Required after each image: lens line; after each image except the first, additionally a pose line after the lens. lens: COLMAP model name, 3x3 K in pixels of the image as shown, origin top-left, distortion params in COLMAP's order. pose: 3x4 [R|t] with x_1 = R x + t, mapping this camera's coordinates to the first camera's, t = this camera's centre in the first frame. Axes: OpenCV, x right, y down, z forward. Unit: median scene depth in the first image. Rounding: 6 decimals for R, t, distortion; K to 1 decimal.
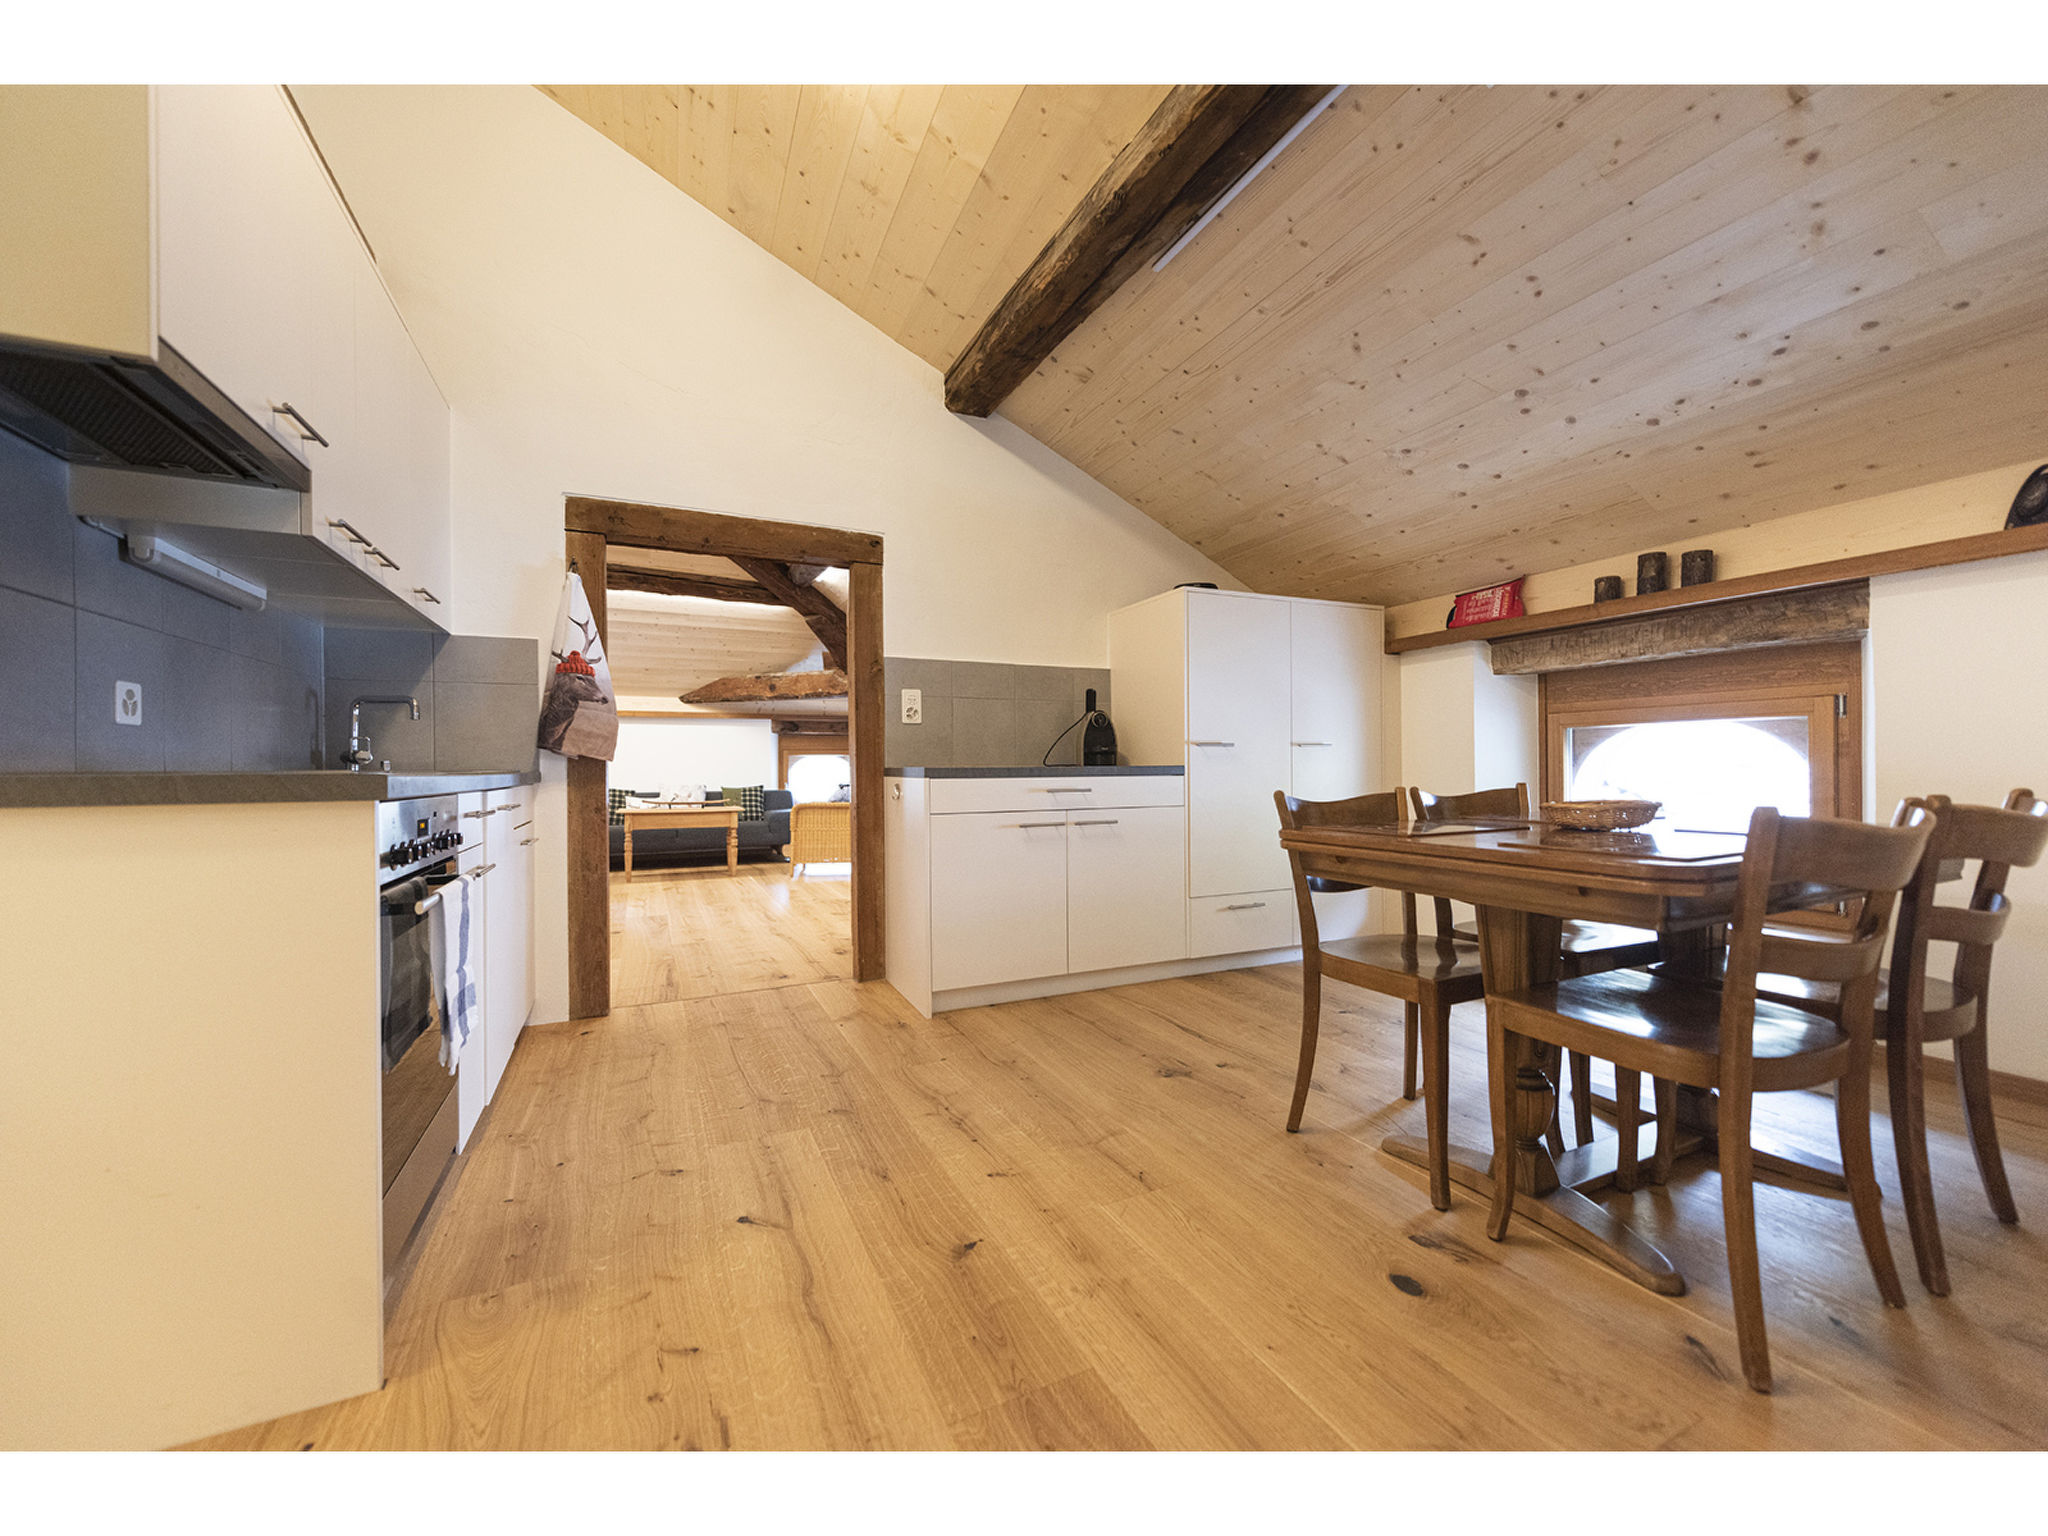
lens RADIAL K [[796.6, 0, 1030.0], [0, 796.6, 770.0], [0, 0, 1]] dist [0.014235, -0.005183]
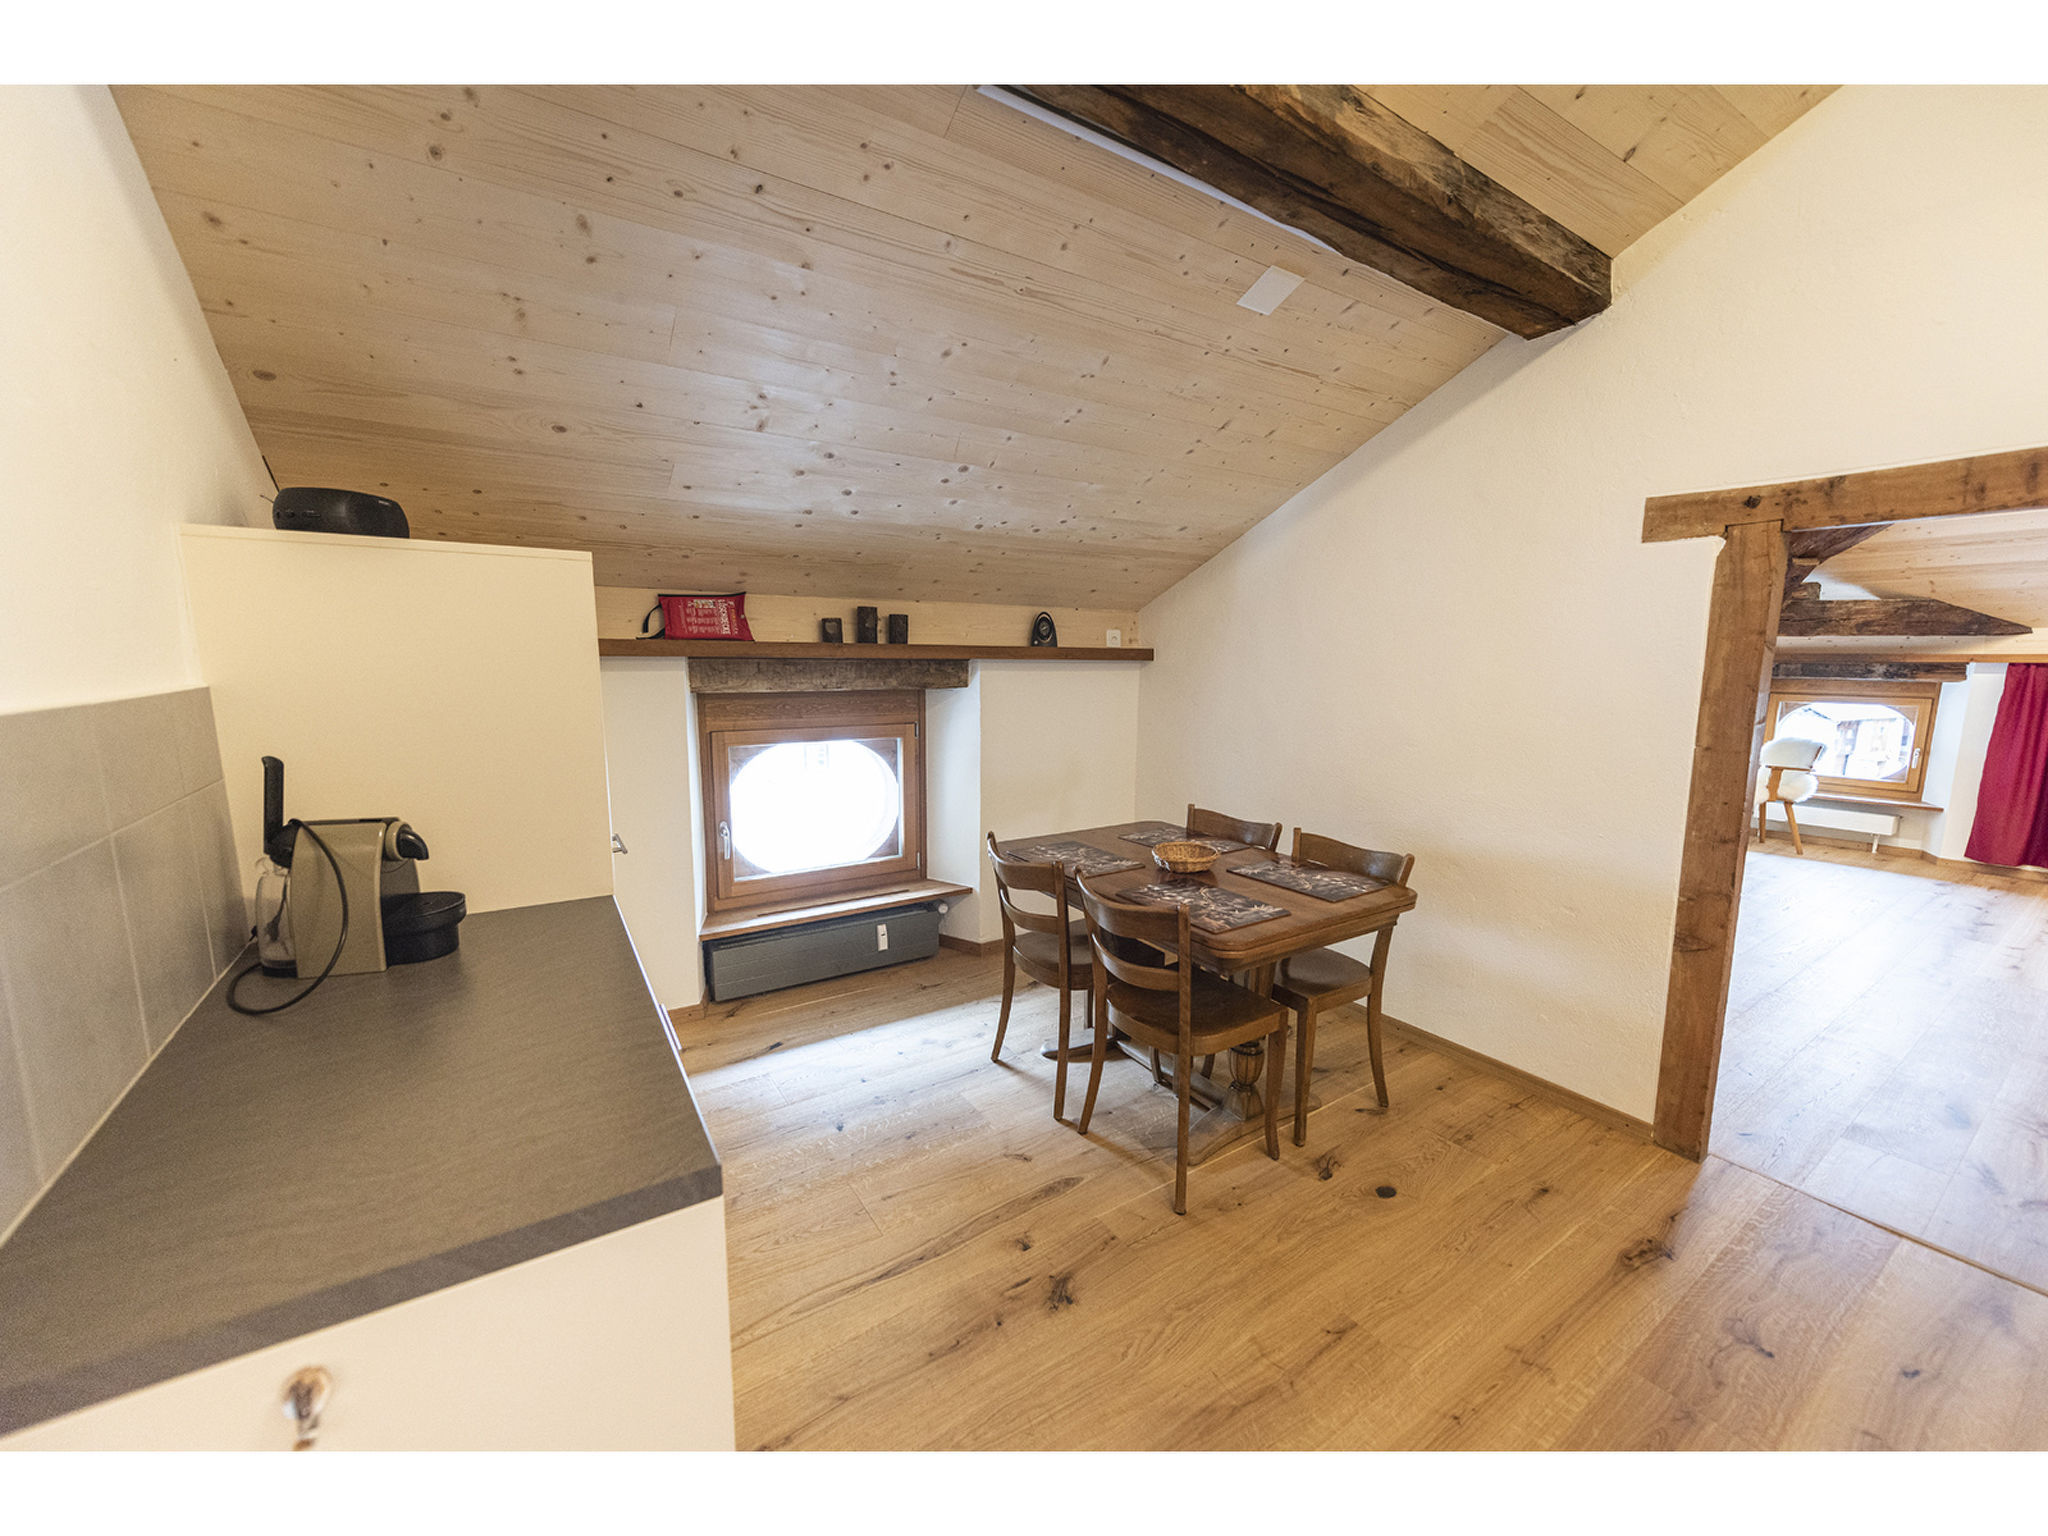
lens RADIAL K [[796.6, 0, 1030.0], [0, 796.6, 770.0], [0, 0, 1]] dist [0.014235, -0.005183]
pose [[-0.141992, -0.131809, 0.981053, -0.430767], [-0.006234, 0.991194, 0.132269, -0.191994], [-0.989848, 0.012665, -0.141564, 0.945971]]
